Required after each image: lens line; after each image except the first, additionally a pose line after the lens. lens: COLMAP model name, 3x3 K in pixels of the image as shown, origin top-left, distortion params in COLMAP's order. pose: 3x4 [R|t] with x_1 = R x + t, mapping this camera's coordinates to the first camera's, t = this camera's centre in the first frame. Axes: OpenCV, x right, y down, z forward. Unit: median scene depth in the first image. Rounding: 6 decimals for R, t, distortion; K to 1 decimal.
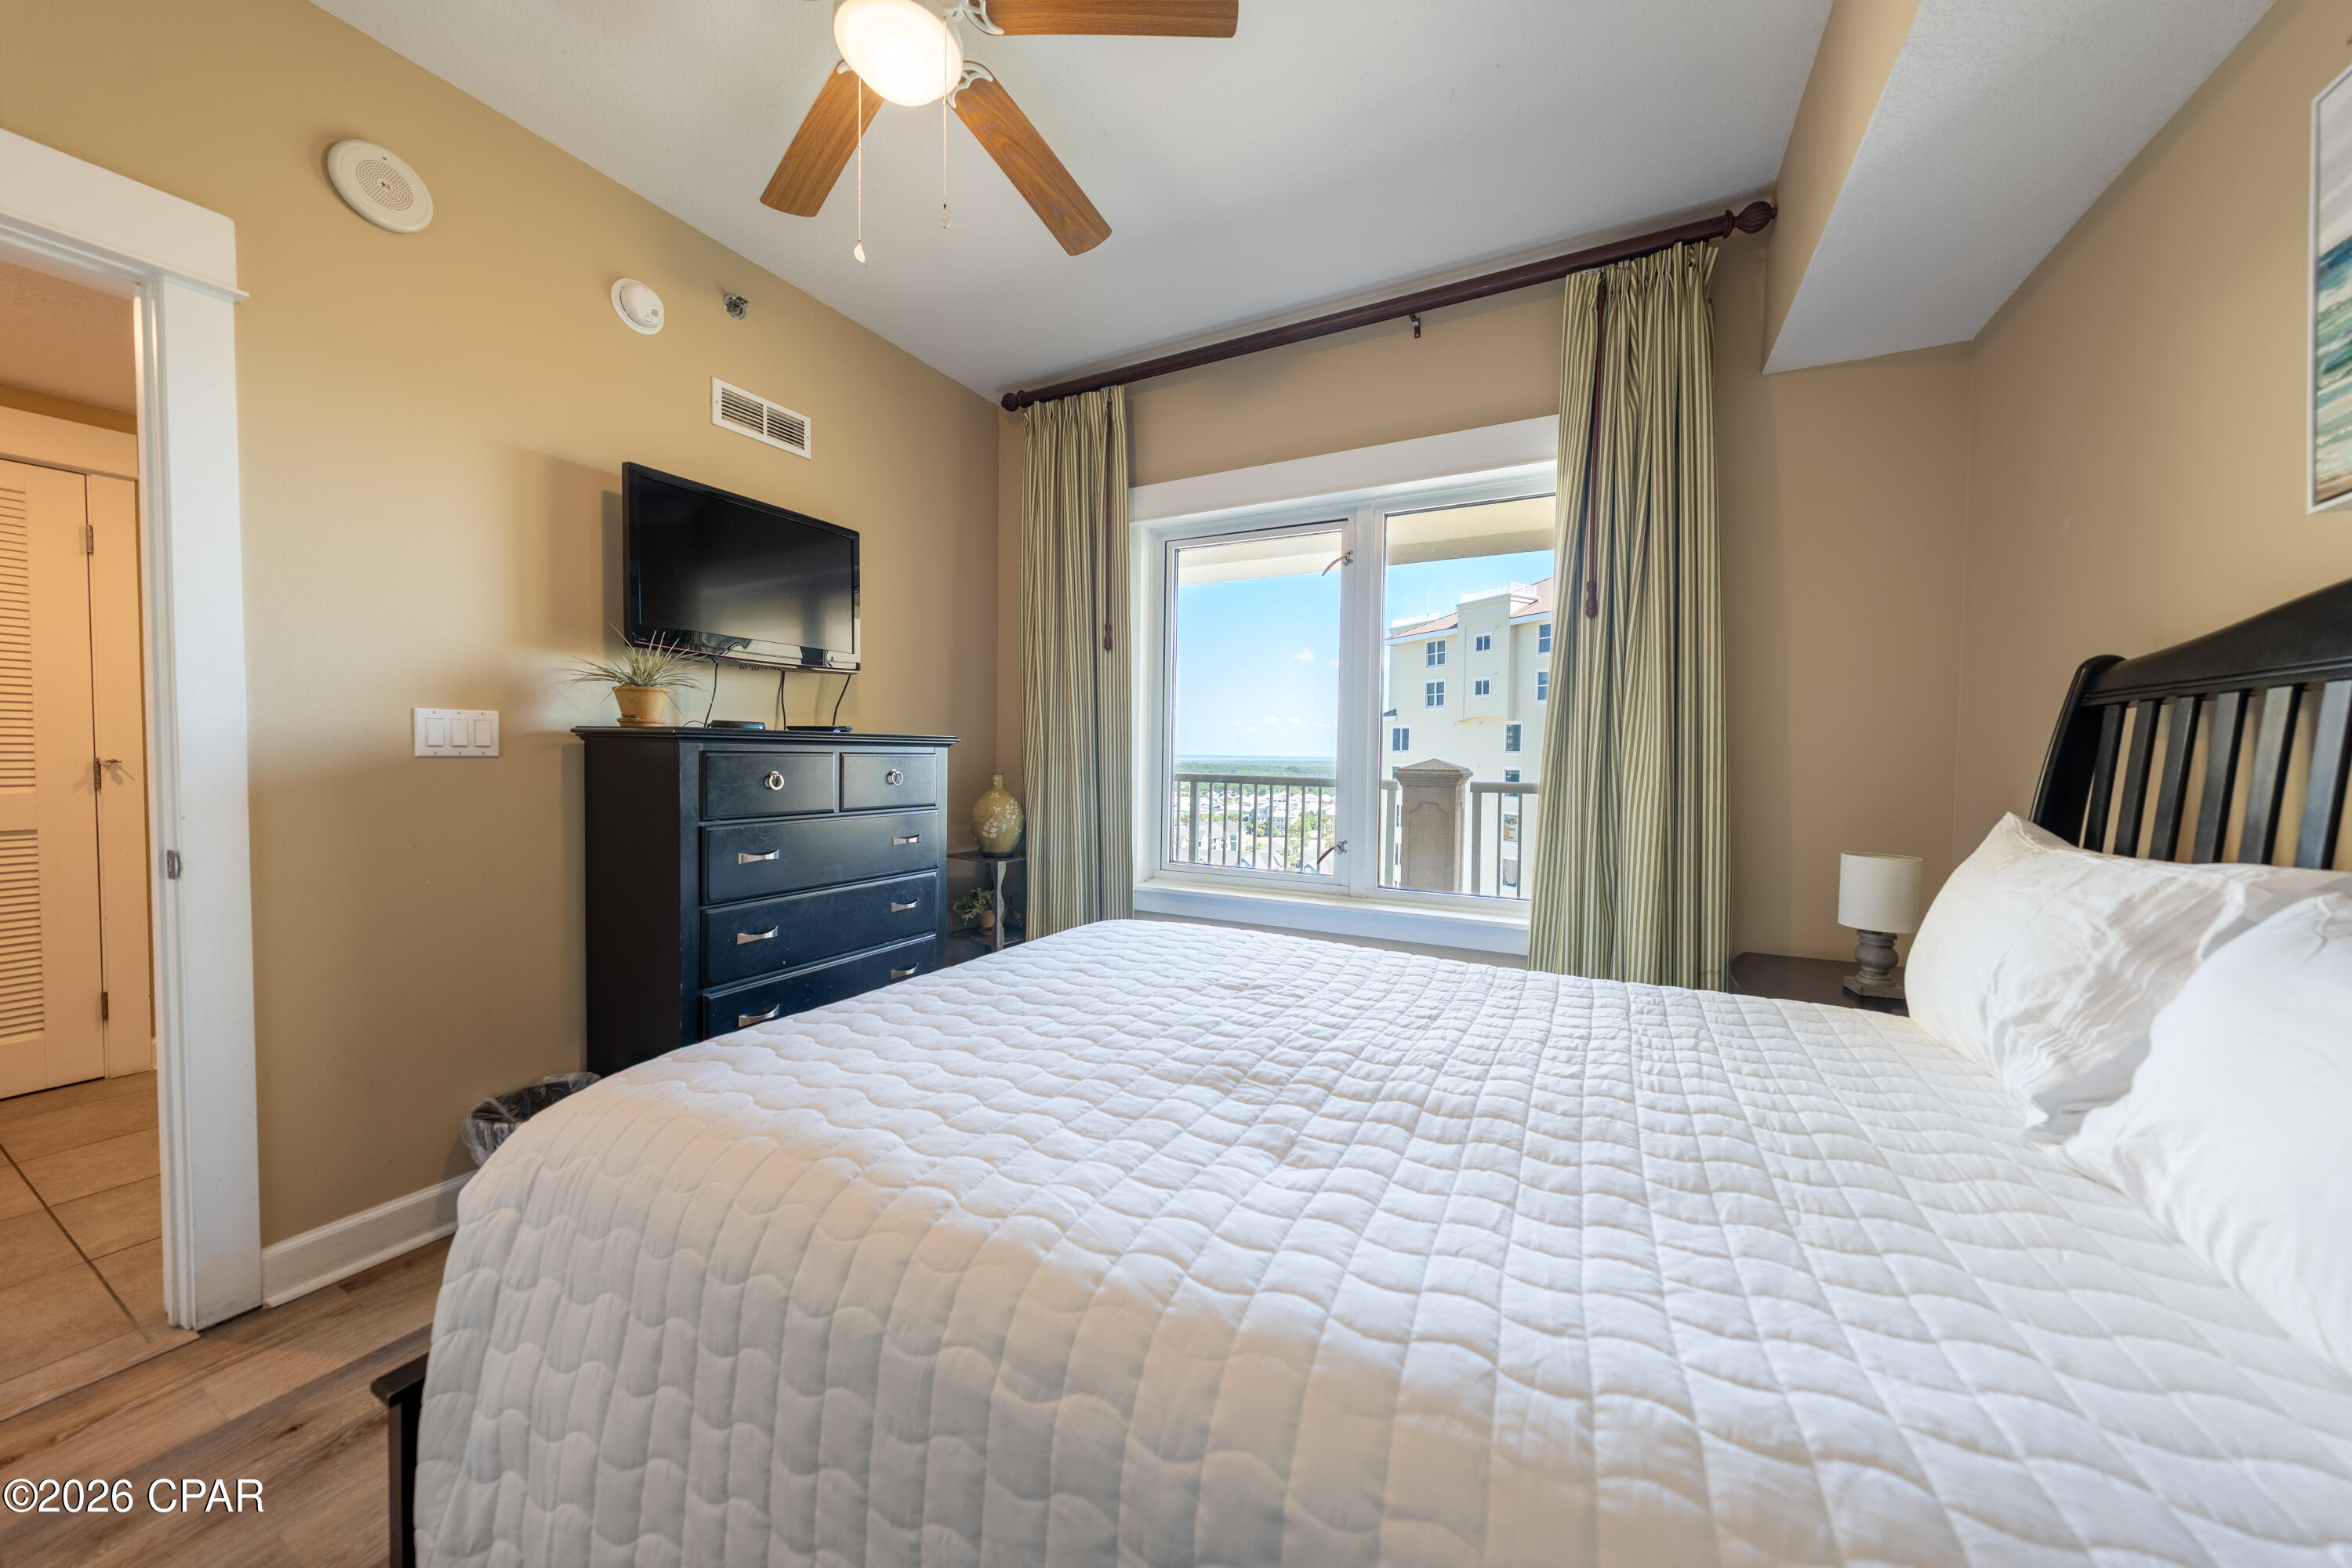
lens RADIAL K [[799.8, 0, 1162.8], [0, 799.8, 774.6], [0, 0, 1]] dist [-0.003942, 0.001037]
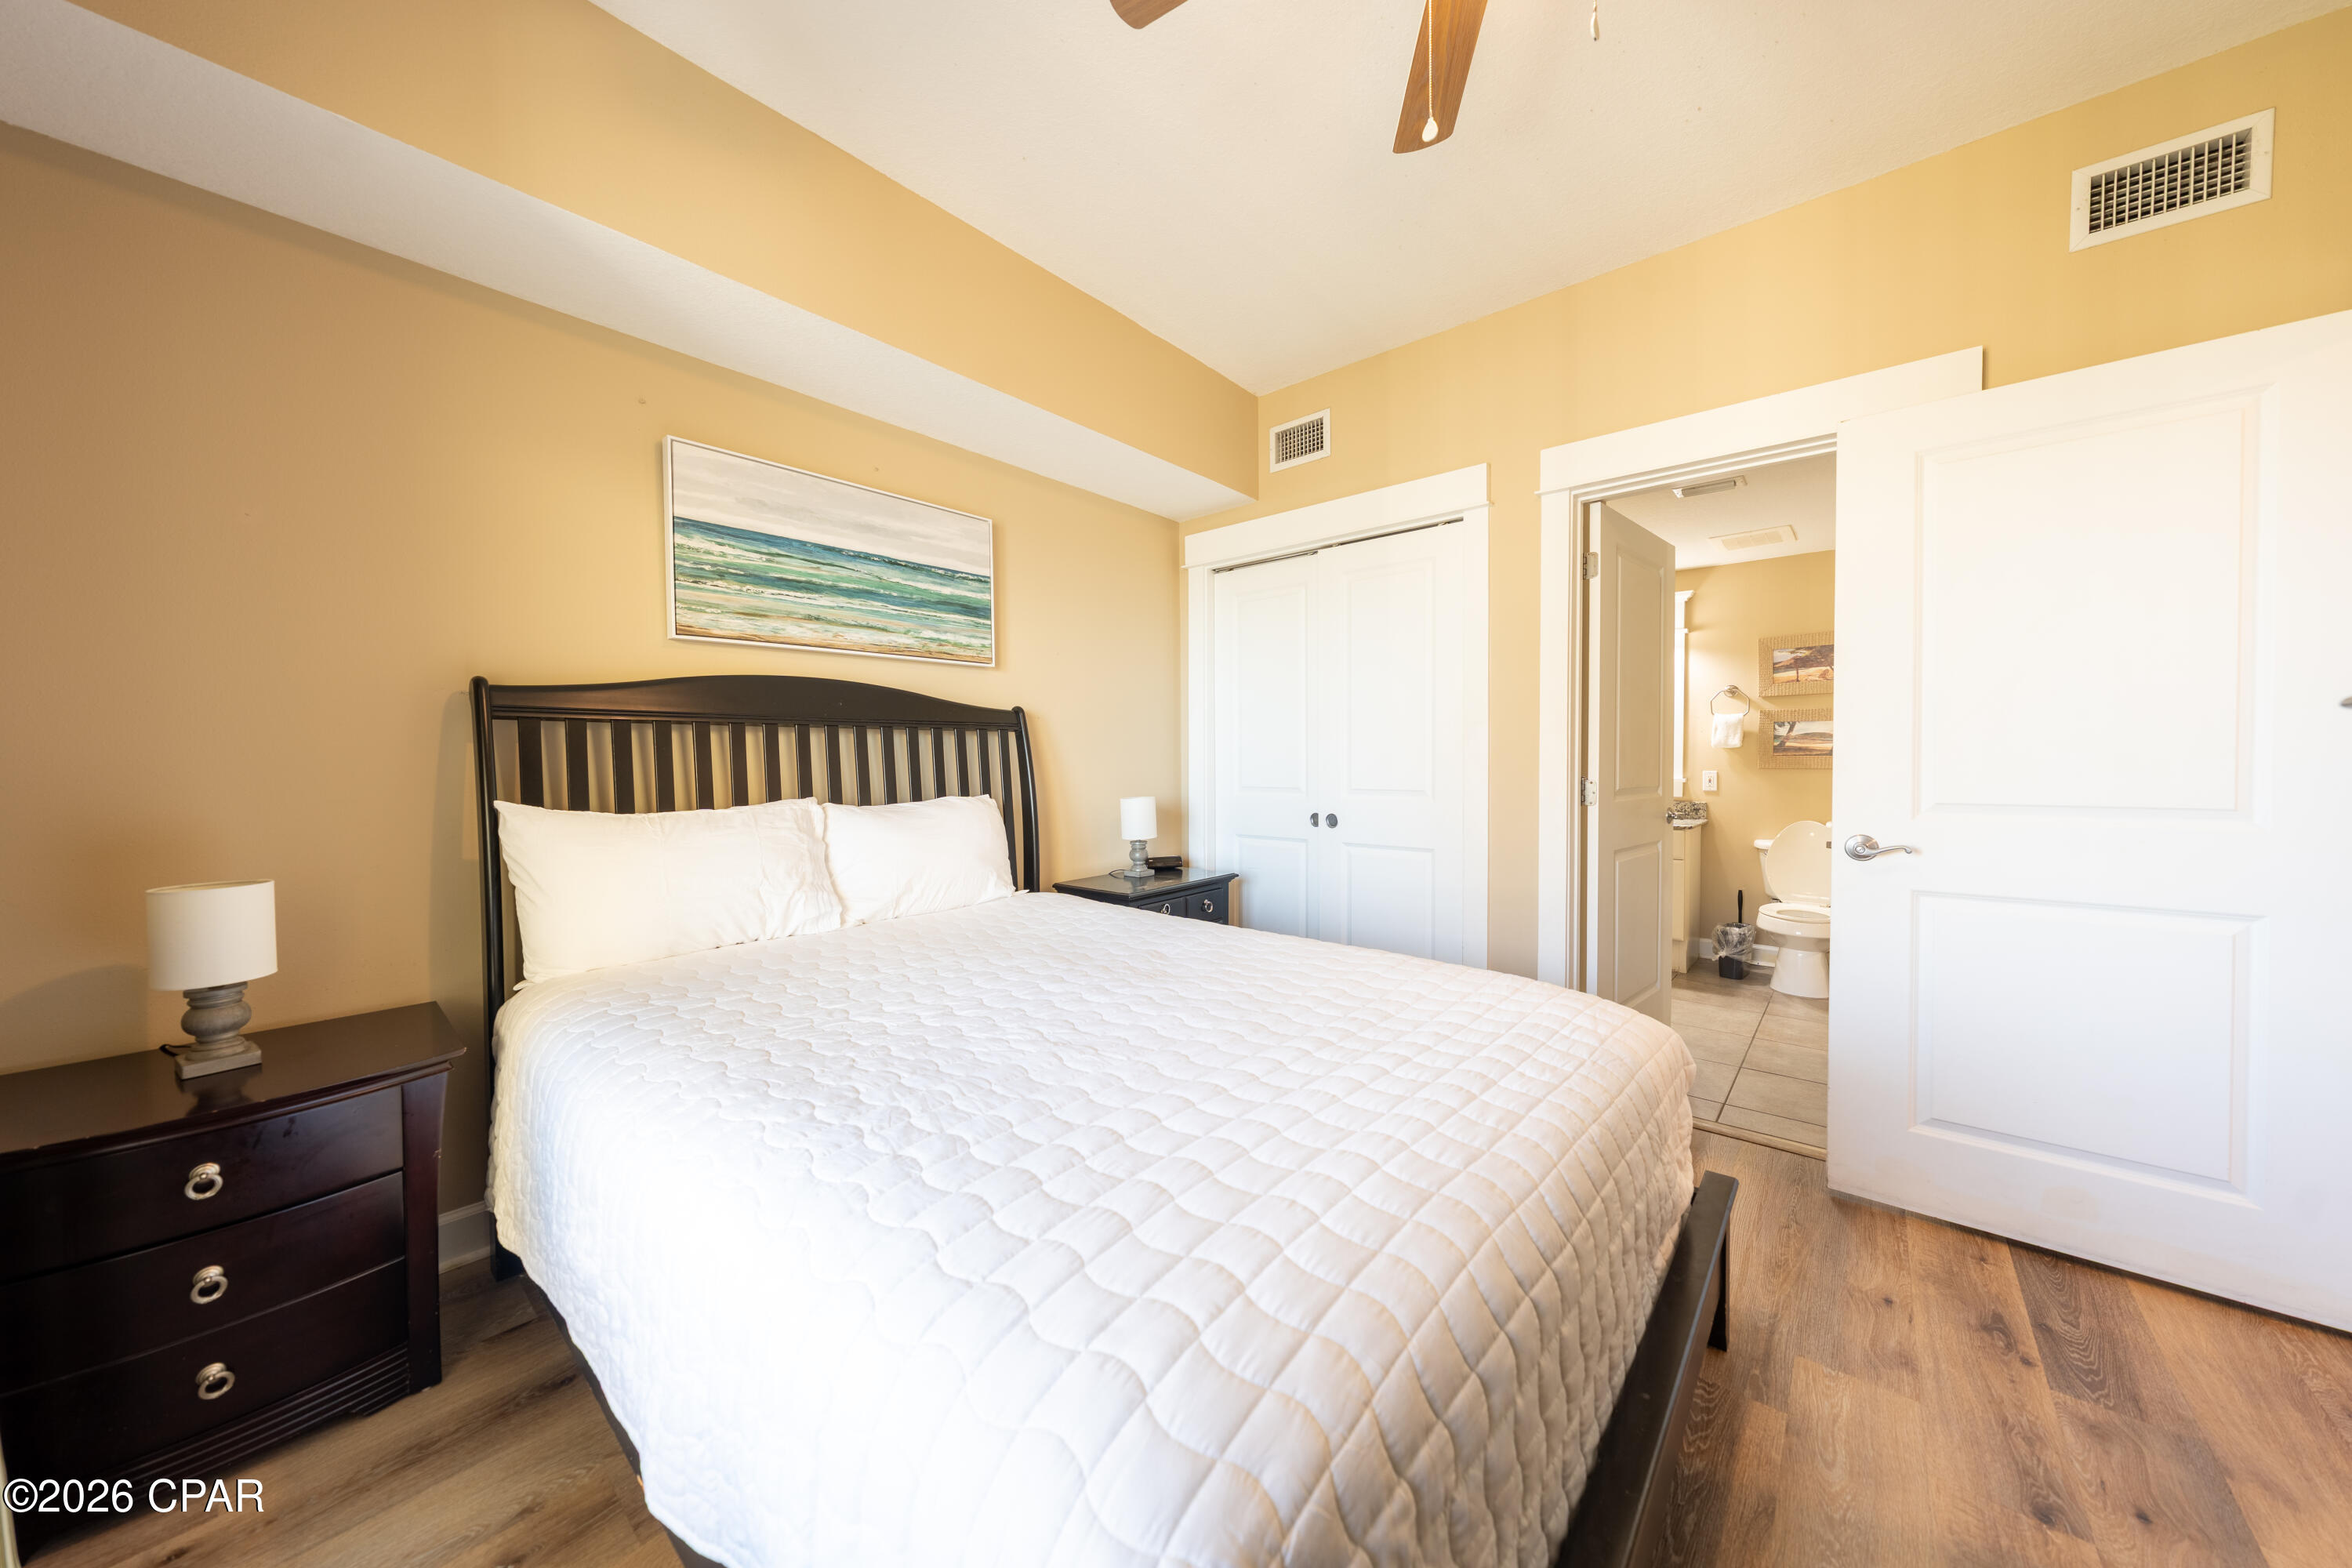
lens RADIAL K [[799.8, 0, 1188.0], [0, 799.8, 786.7], [0, 0, 1]] dist [-0.003942, 0.001037]
pose [[-0.977297, -0.020429, 0.210889, -0.138979], [-0.006494, 0.997761, 0.066562, -0.038275], [-0.211777, 0.063682, -0.975241, 1.211037]]
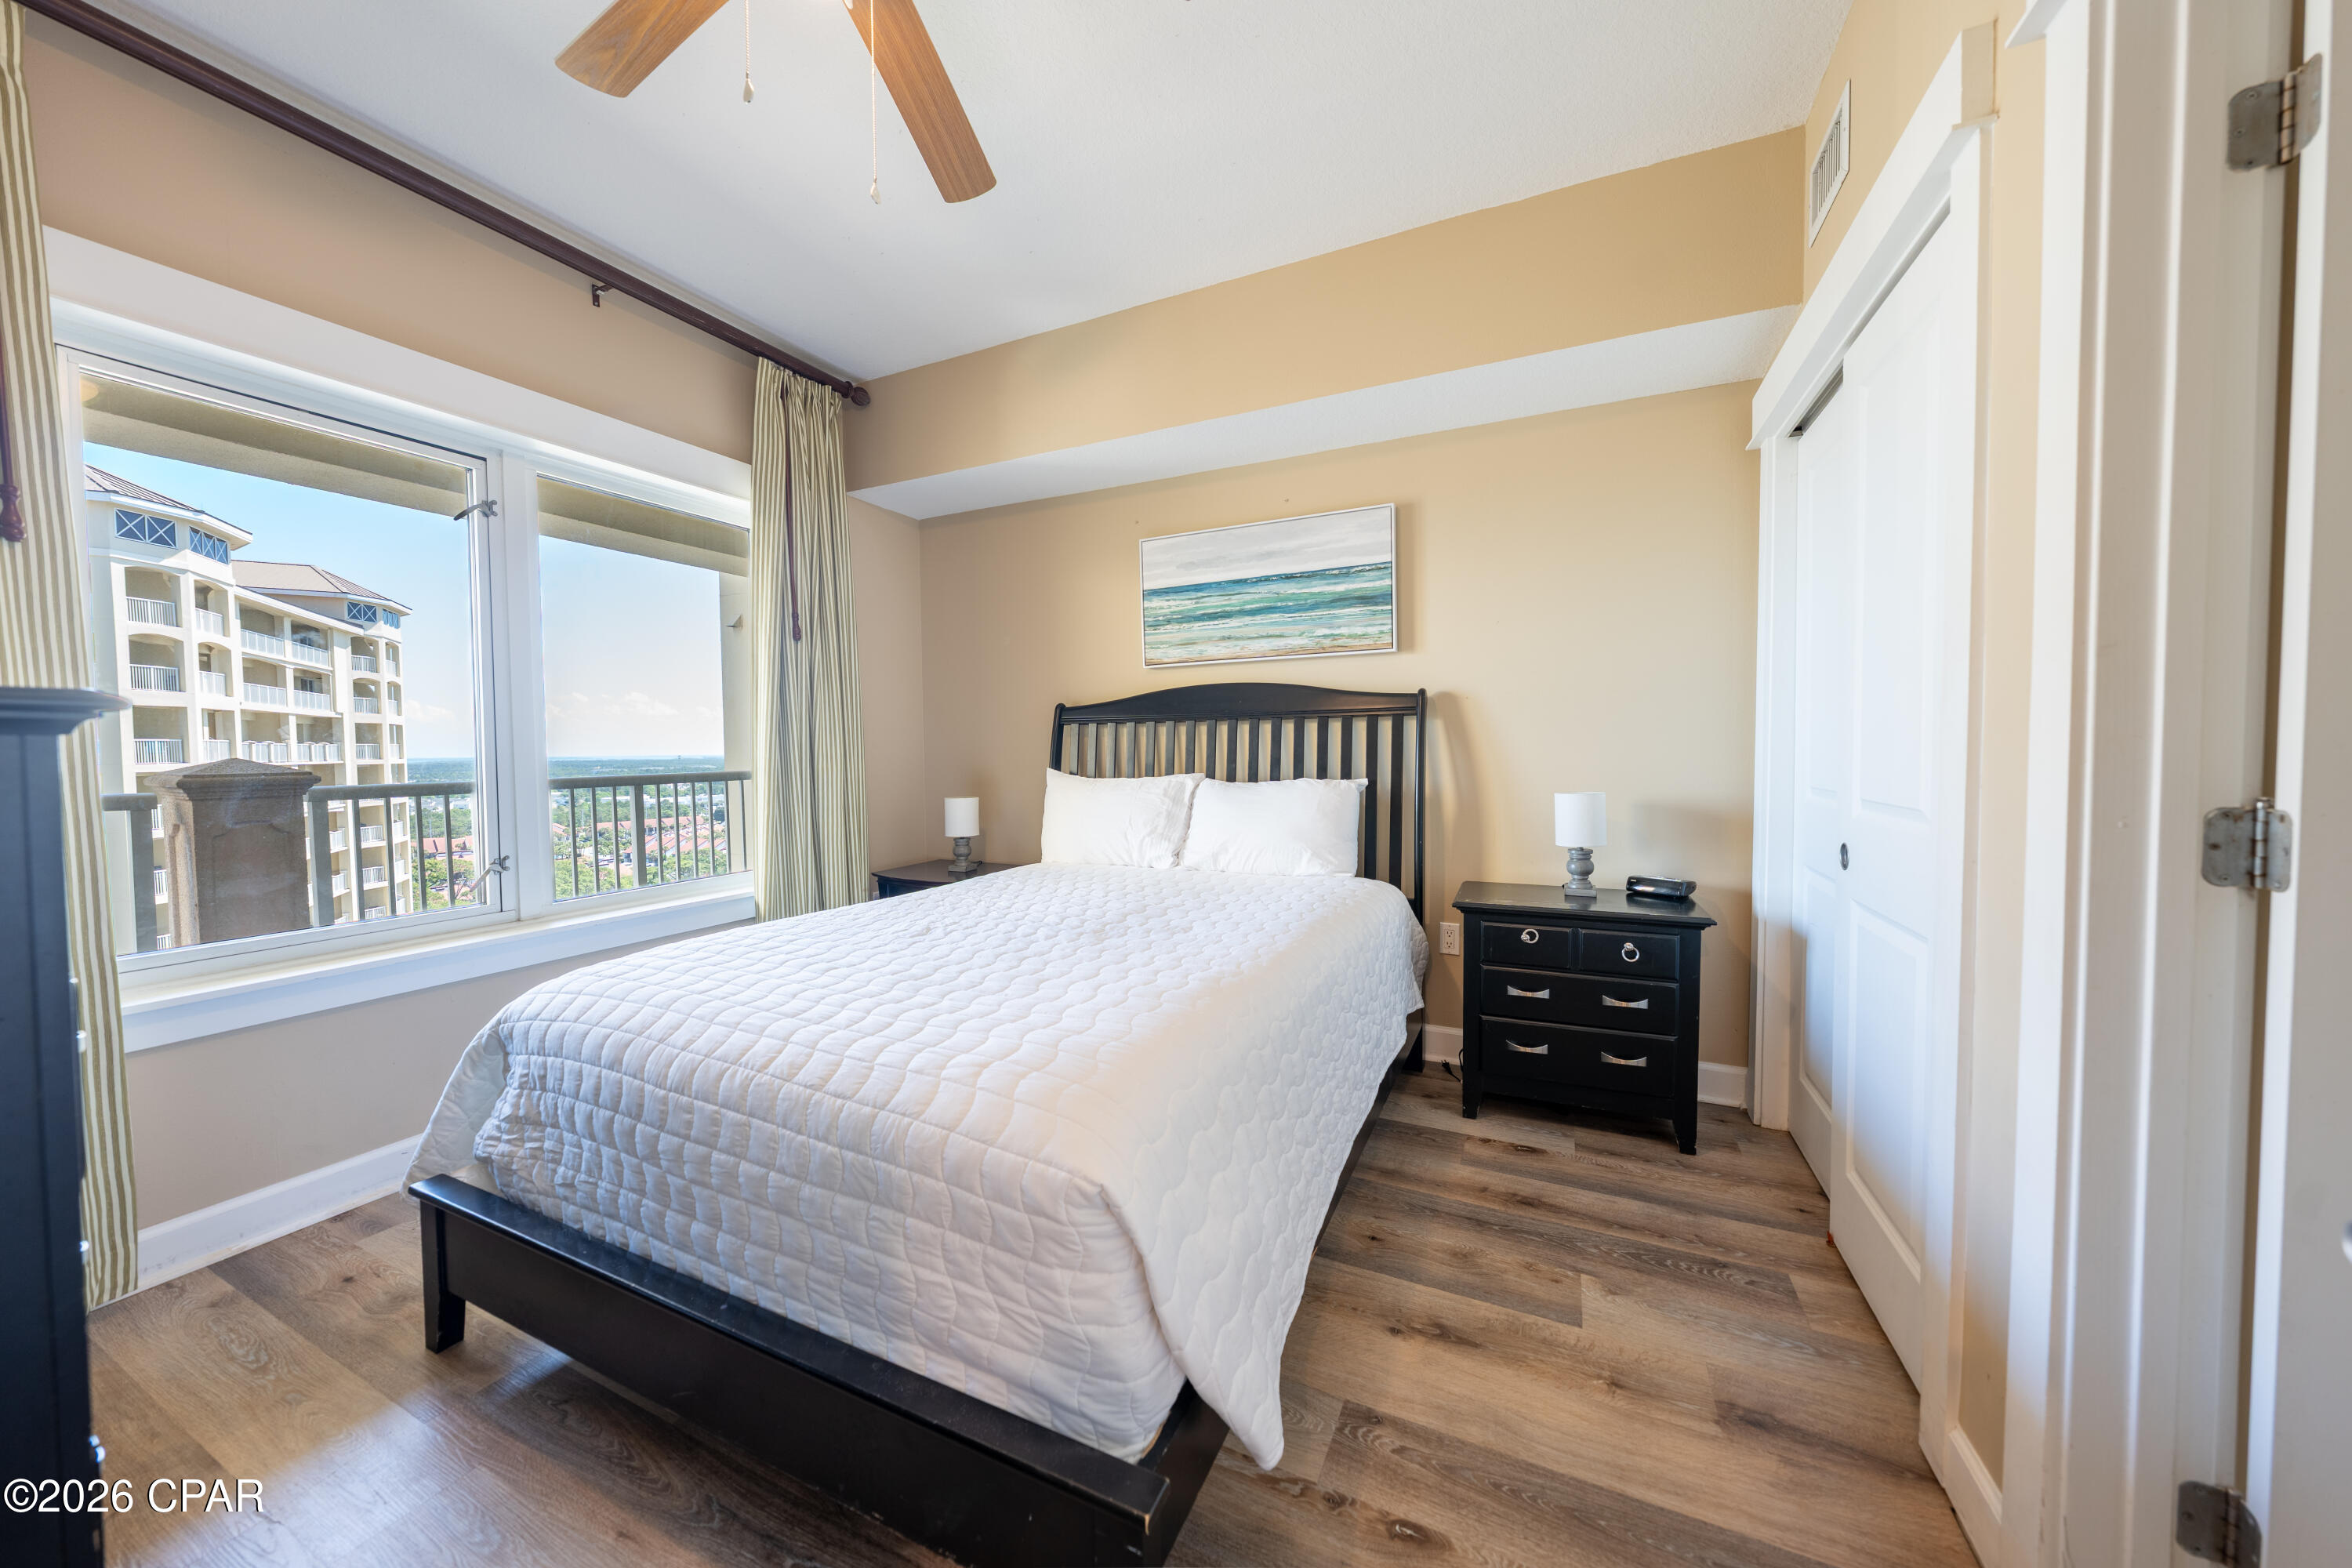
lens RADIAL K [[799.8, 0, 1191.9], [0, 799.8, 781.1], [0, 0, 1]] dist [-0.003942, 0.001037]
pose [[-0.054488, -0.054749, 0.997012, -0.805925], [0.035971, 0.997740, 0.056755, -0.020463], [-0.997866, 0.038956, -0.052395, 0.435235]]
